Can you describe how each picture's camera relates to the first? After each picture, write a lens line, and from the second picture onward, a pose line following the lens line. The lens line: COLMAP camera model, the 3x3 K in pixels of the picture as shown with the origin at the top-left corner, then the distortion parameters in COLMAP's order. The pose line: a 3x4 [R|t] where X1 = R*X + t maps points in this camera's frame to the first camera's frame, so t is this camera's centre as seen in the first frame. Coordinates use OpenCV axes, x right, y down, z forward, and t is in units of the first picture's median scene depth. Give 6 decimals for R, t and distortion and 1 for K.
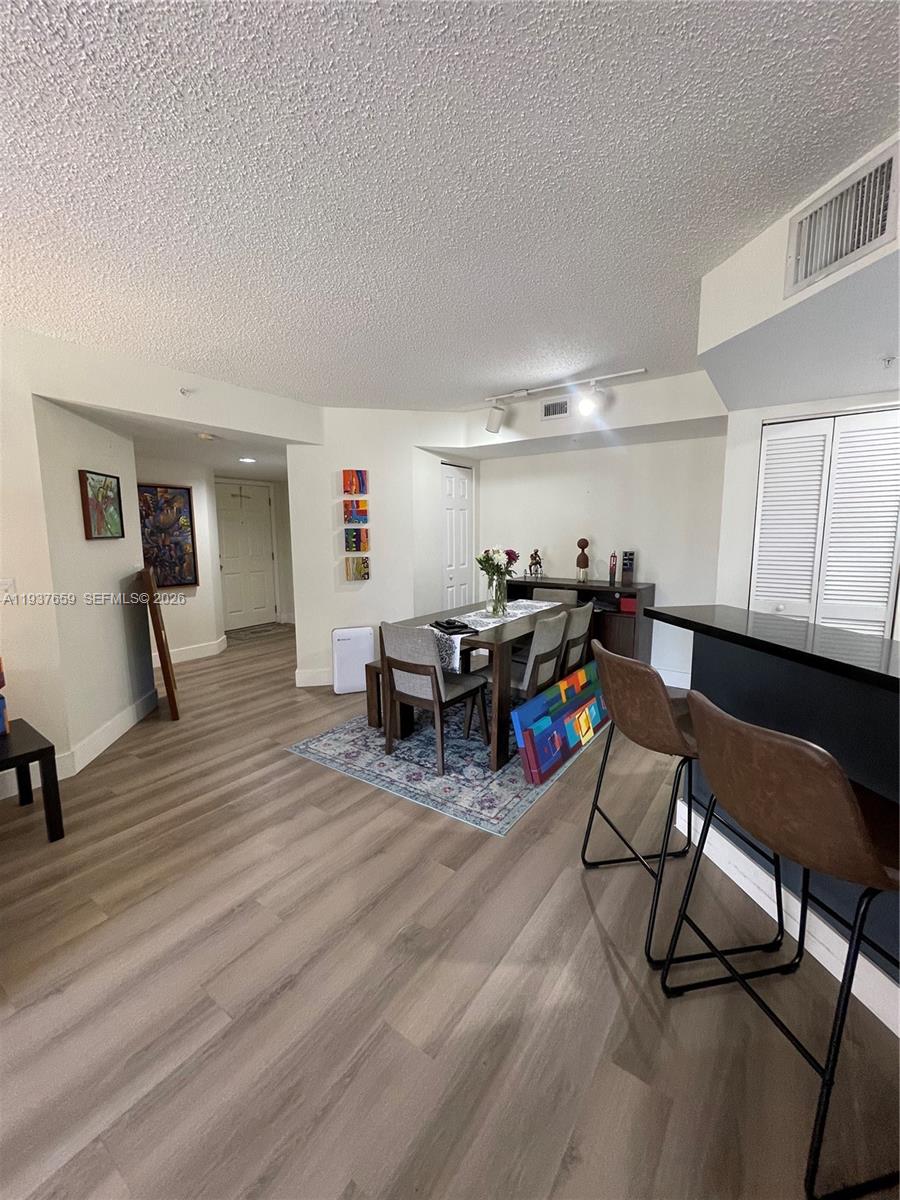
lens RADIAL K [[481.7, 0, 450.0], [0, 481.7, 600.0], [0, 0, 1]] dist [0.010310, -0.000175]
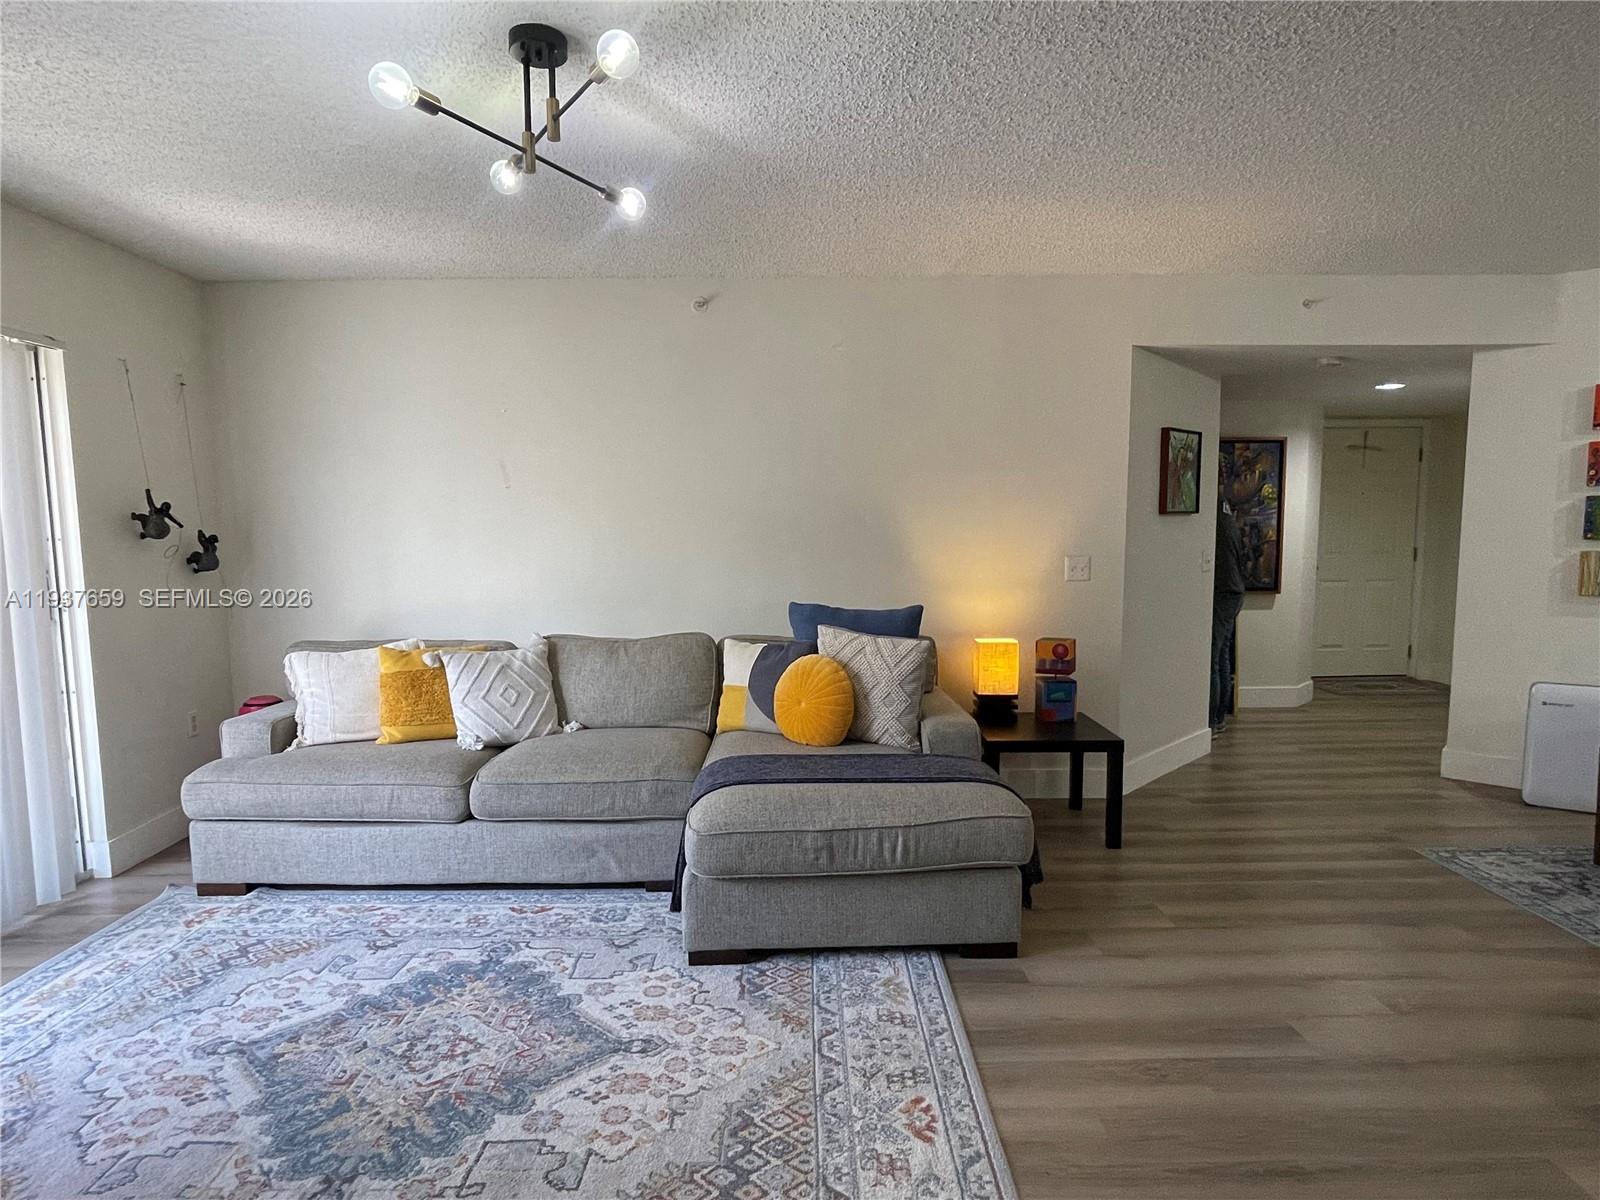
lens RADIAL K [[887.8, 0, 800.0], [0, 887.8, 600.0], [0, 0, 1]] dist [-0.005775, 0.003376]
pose [[0.580836, 0.075323, -0.810529, 0.078285], [-0.113942, 0.993430, 0.010668, 0.054252], [0.806007, 0.086157, 0.585602, -0.256263]]
